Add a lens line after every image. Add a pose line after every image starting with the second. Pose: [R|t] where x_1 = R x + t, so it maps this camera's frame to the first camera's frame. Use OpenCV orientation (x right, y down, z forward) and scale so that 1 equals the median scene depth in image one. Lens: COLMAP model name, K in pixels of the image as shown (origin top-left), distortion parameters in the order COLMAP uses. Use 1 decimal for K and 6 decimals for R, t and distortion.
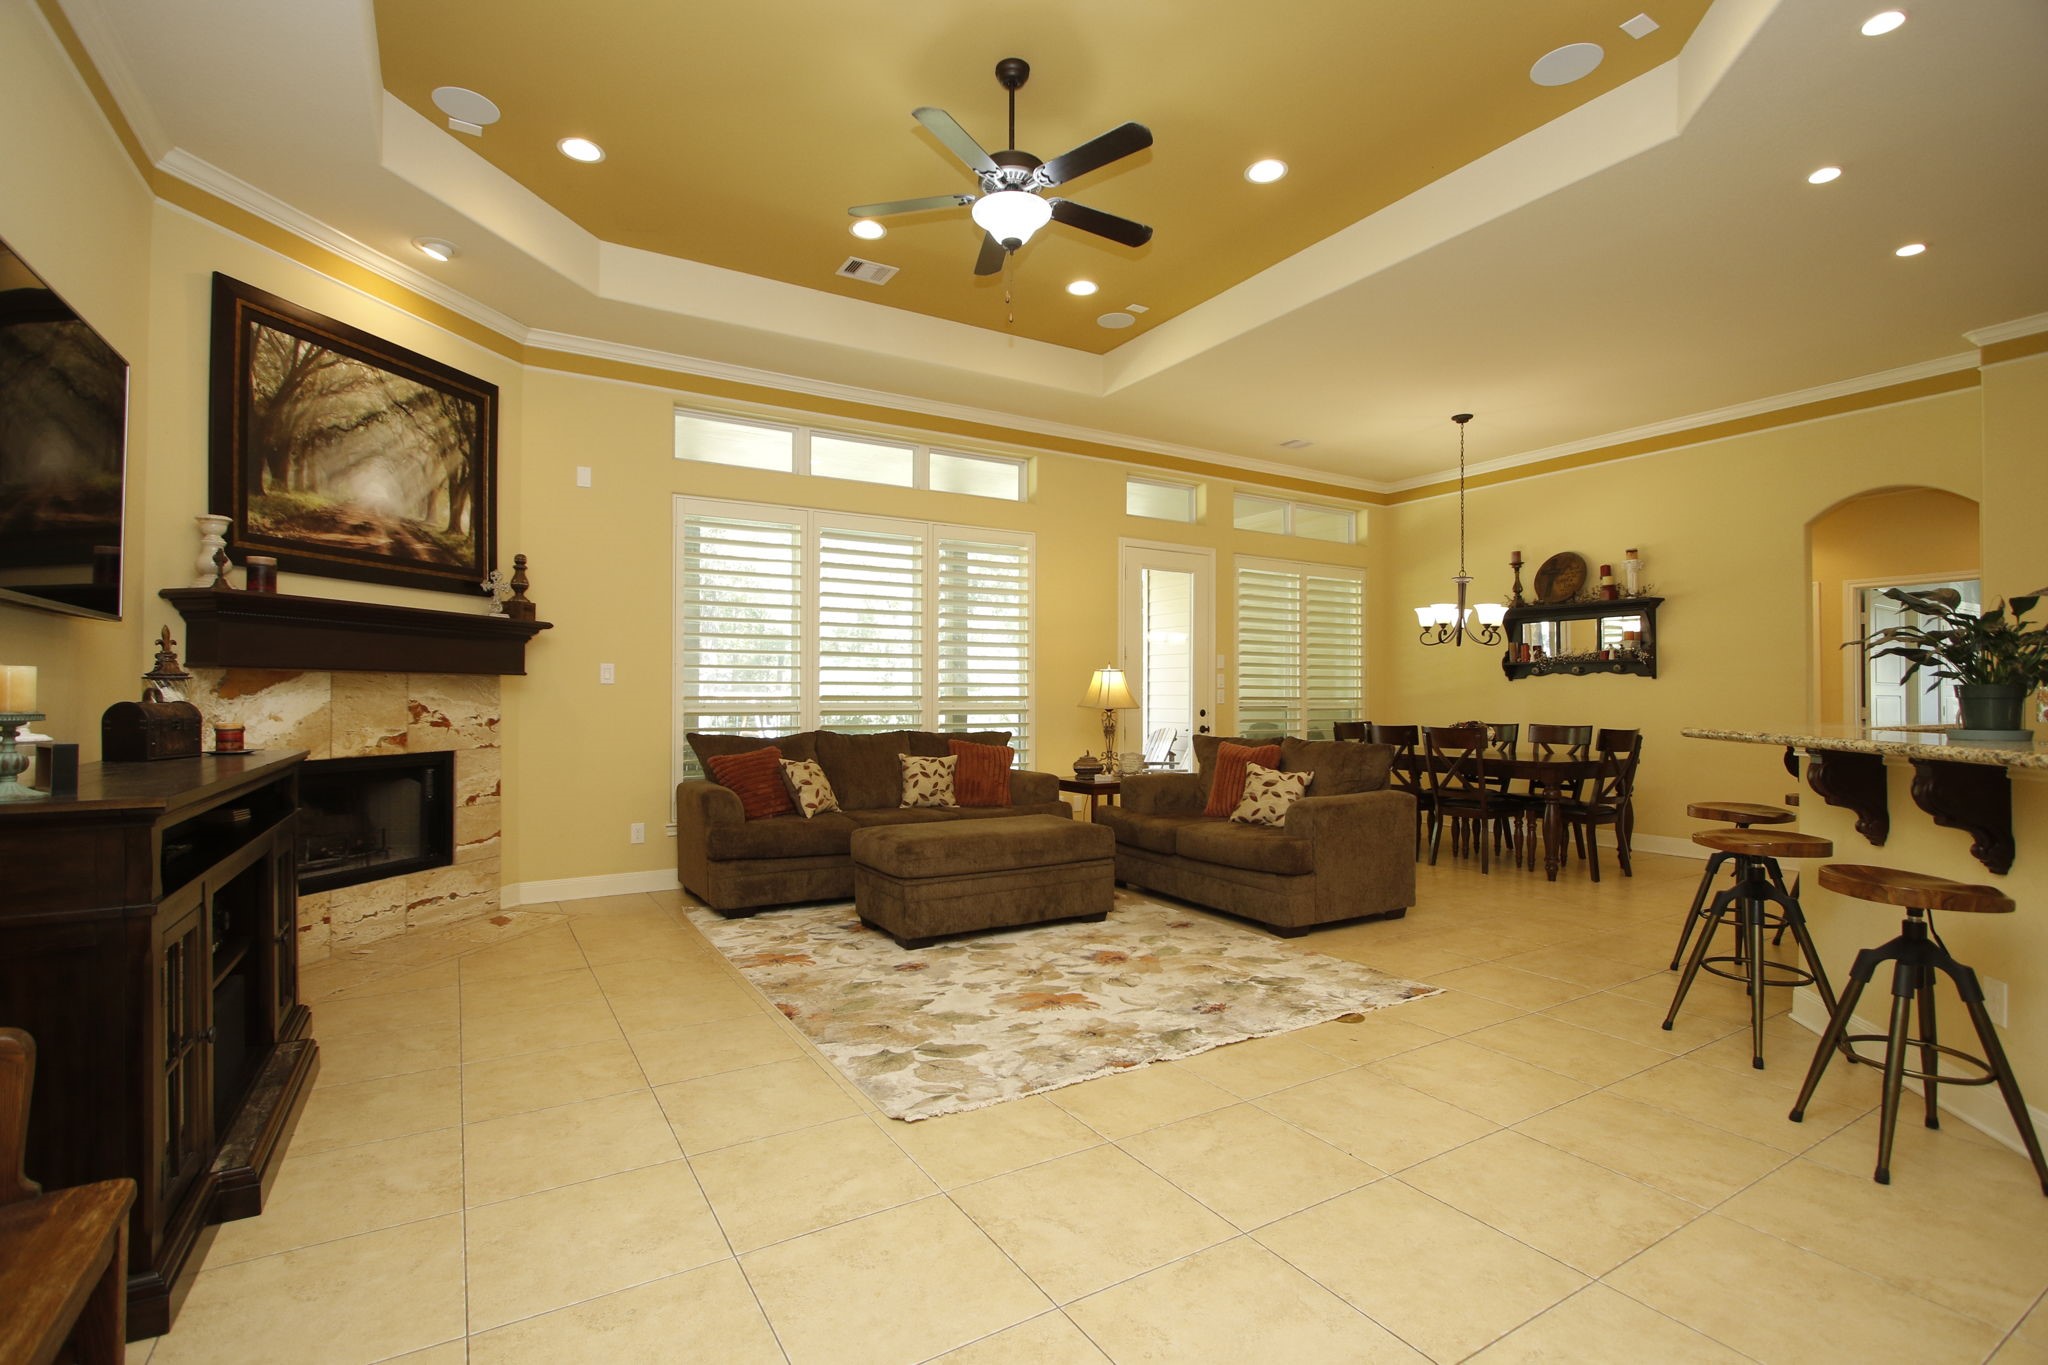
lens RADIAL K [[936.9, 0, 1018.5], [0, 936.9, 695.5], [0, 0, 1]] dist [-0.016537, 0.001501]
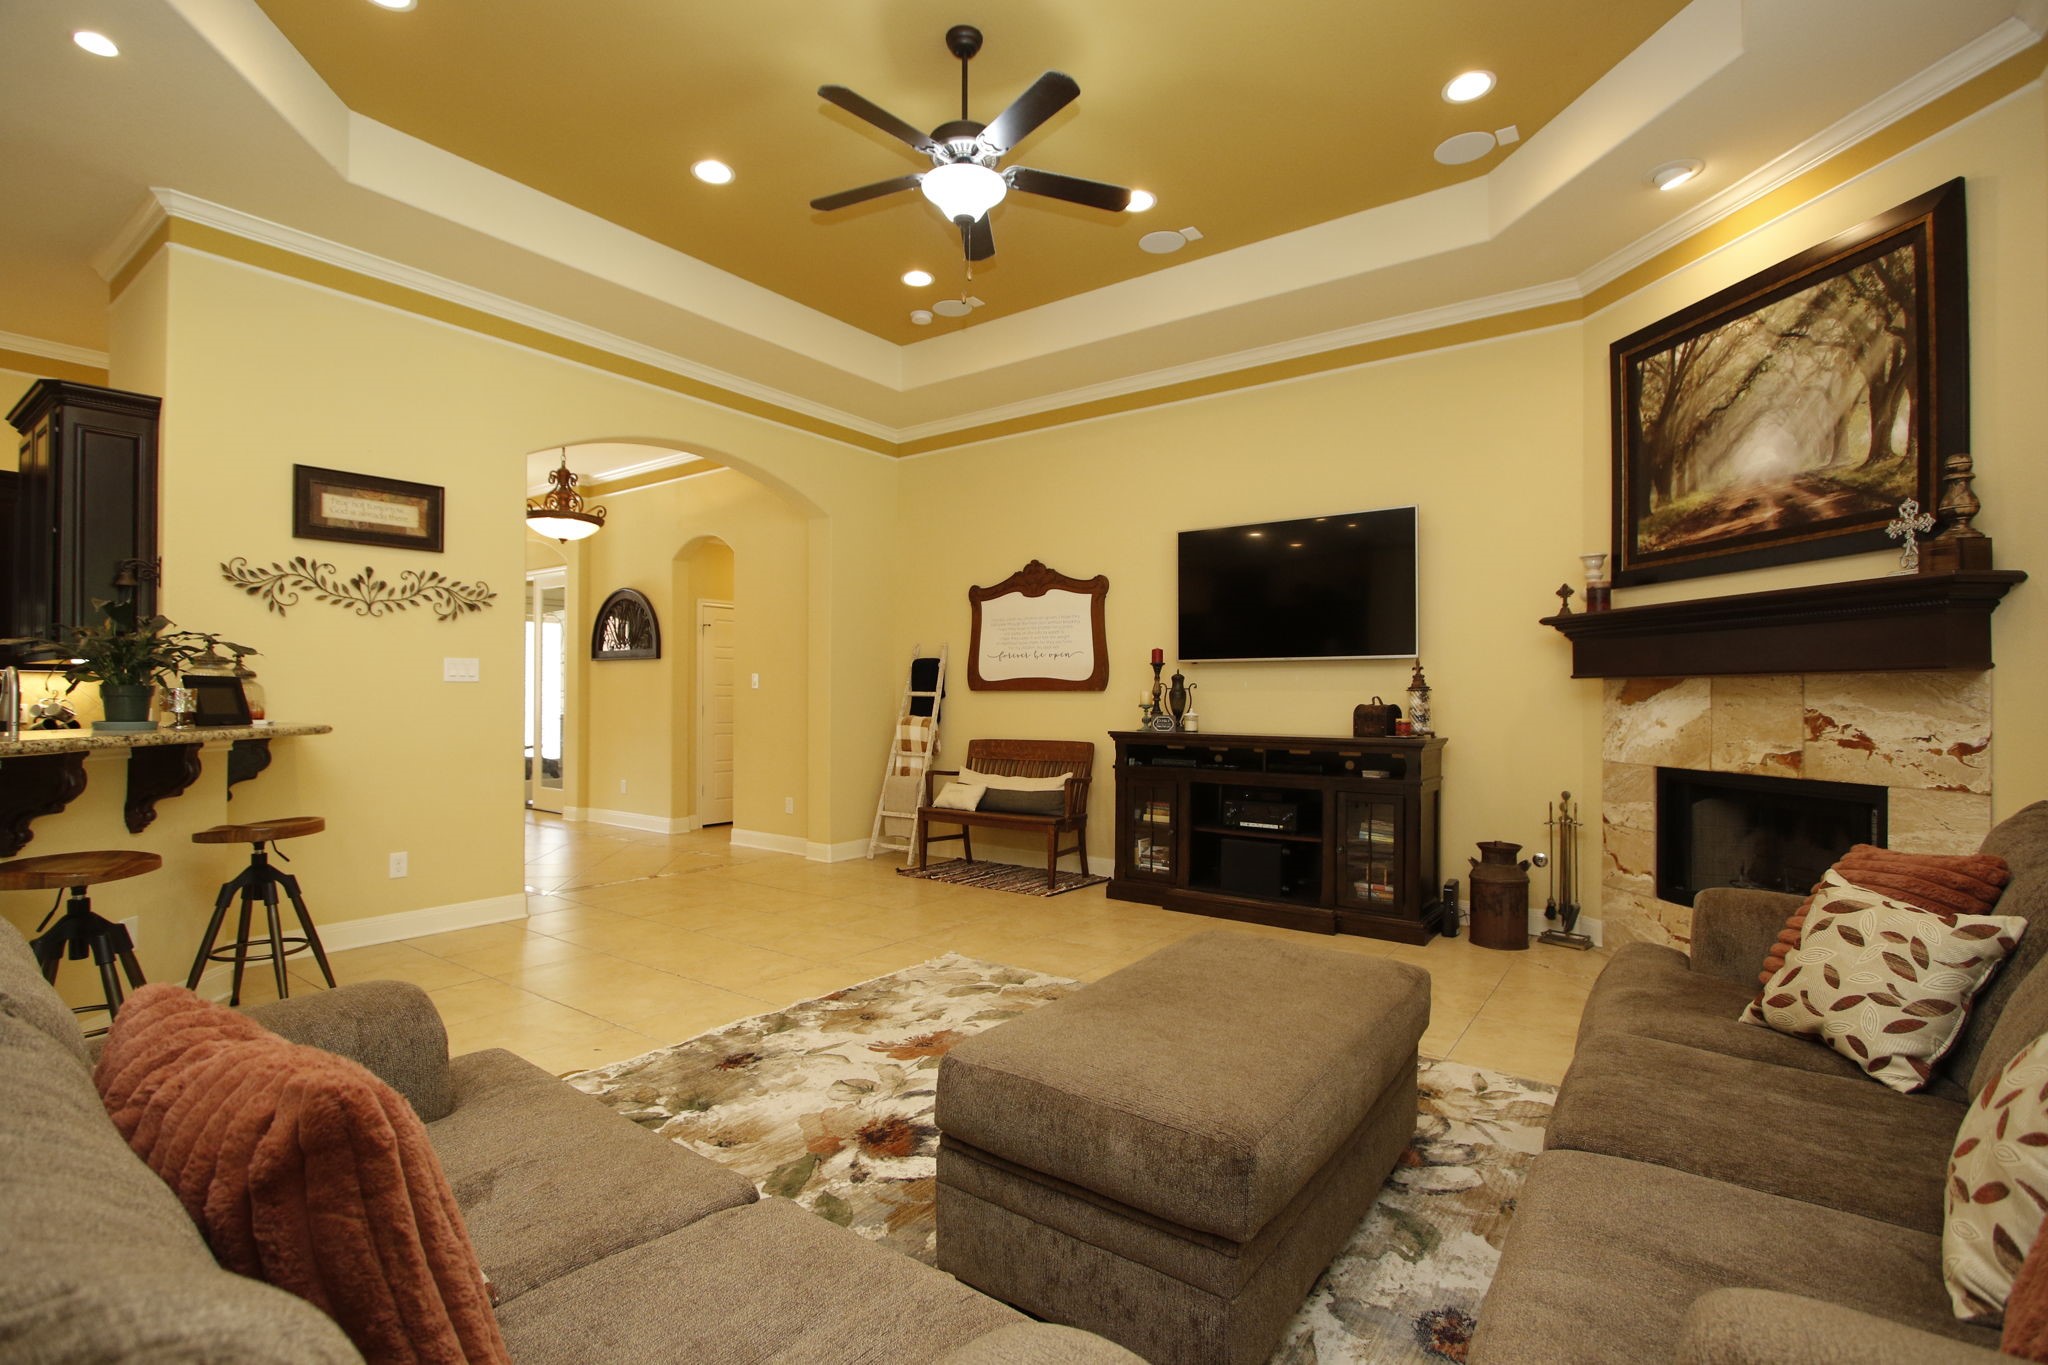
lens RADIAL K [[936.9, 0, 1012.9], [0, 936.9, 691.8], [0, 0, 1]] dist [-0.016537, 0.001501]
pose [[-0.924602, -0.007578, -0.380859, 0.224007], [-0.005576, 0.999964, -0.006360, -0.000945], [0.380894, -0.003757, -0.924611, 1.394150]]
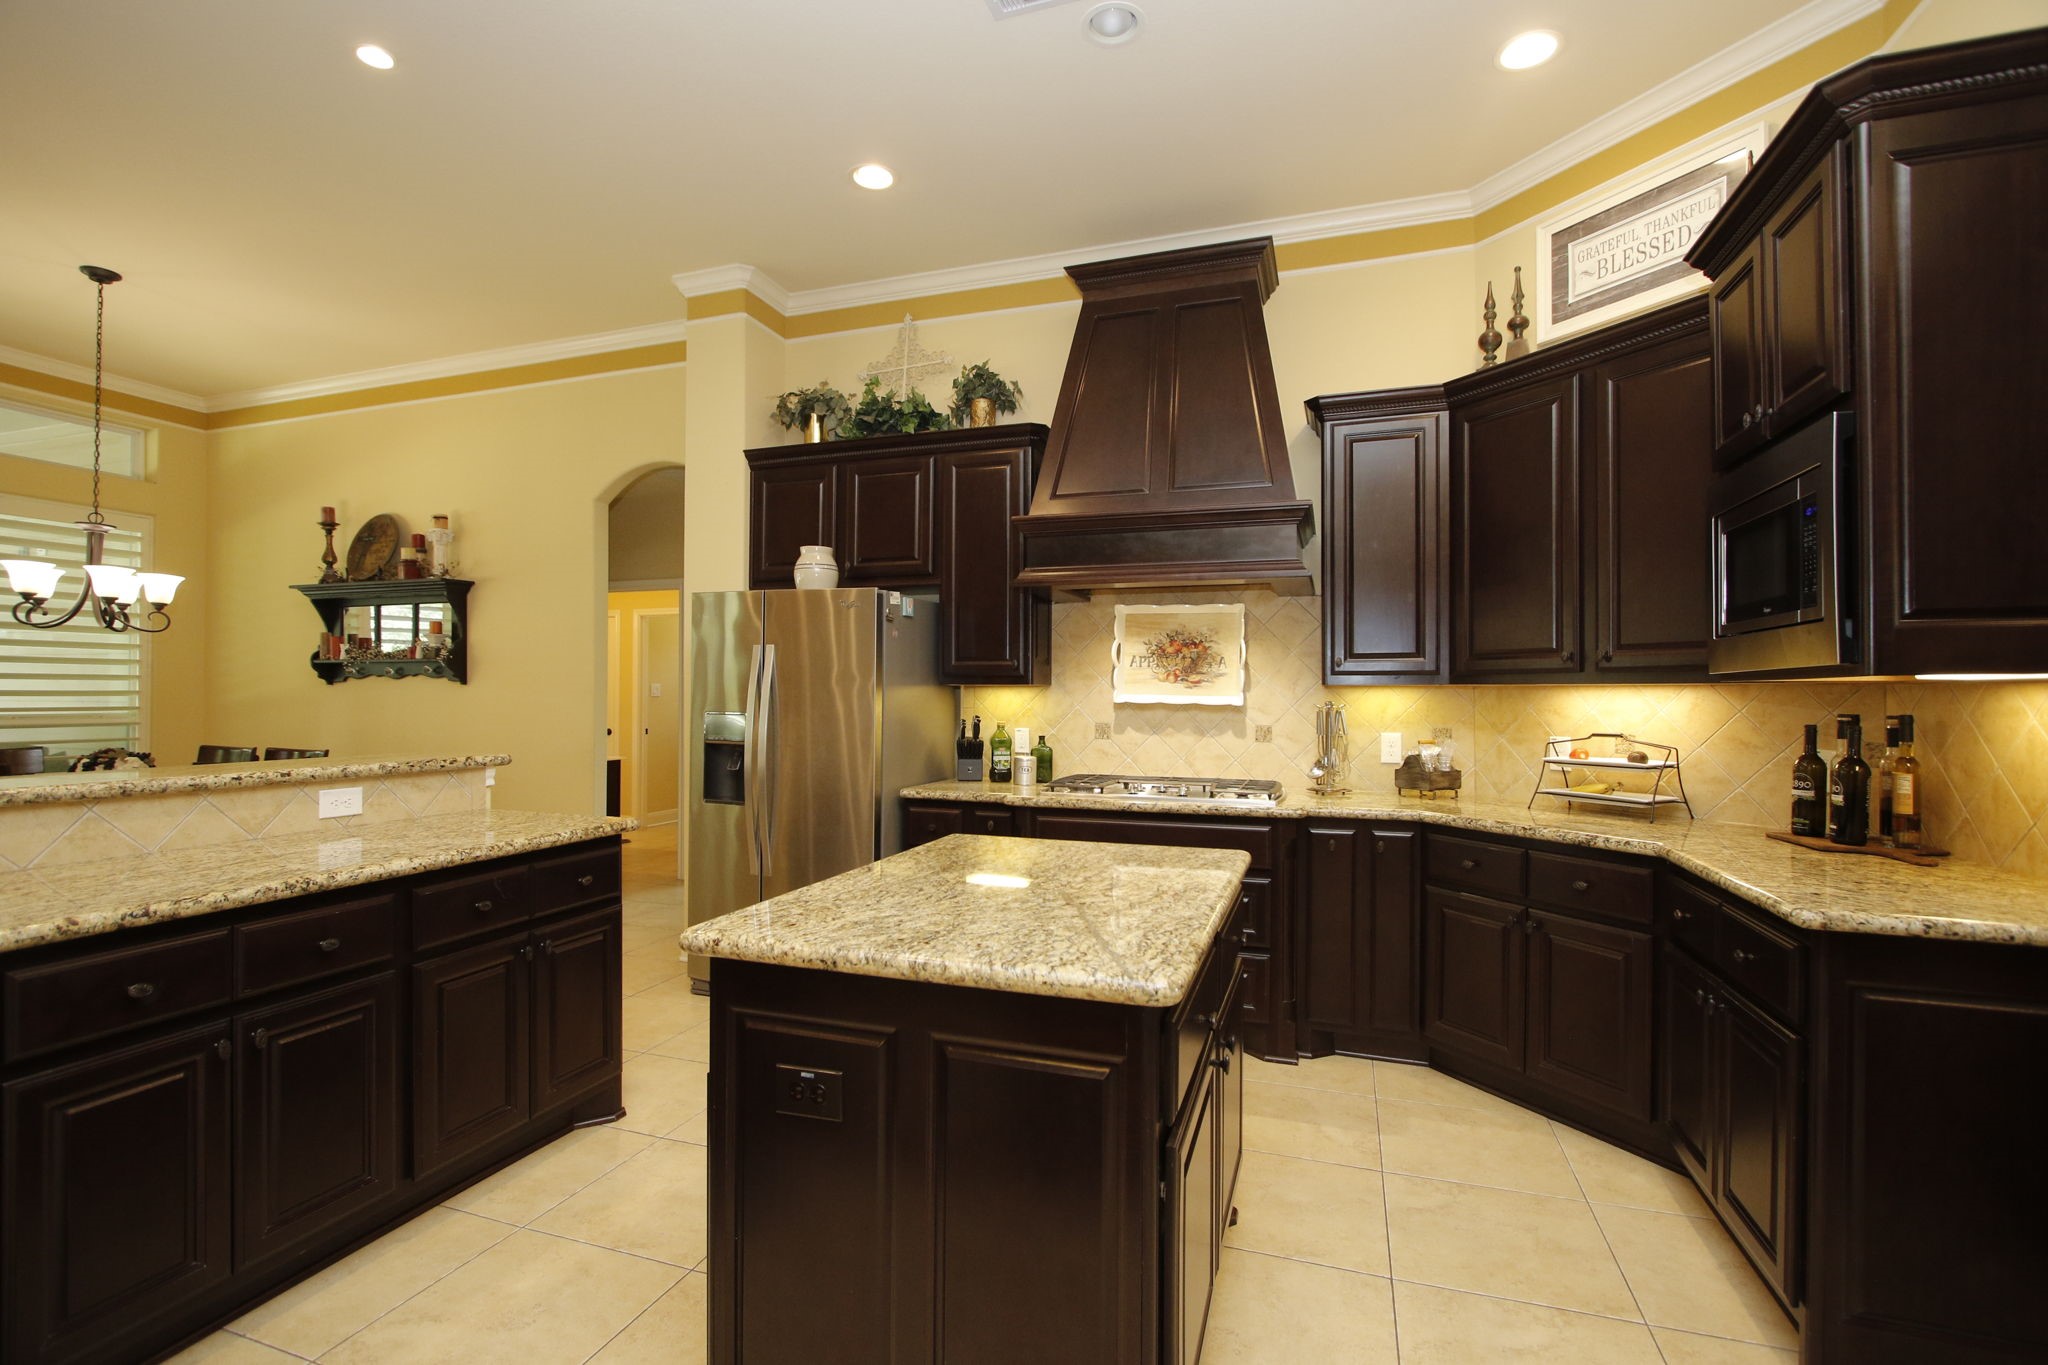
lens RADIAL K [[936.9, 0, 1024.9], [0, 936.9, 687.0], [0, 0, 1]] dist [-0.016537, 0.001501]
pose [[0.759871, 0.007582, 0.650030, 0.825017], [-0.003840, 0.999967, -0.007175, -0.018761], [-0.650062, 0.002956, 0.759875, 0.162650]]
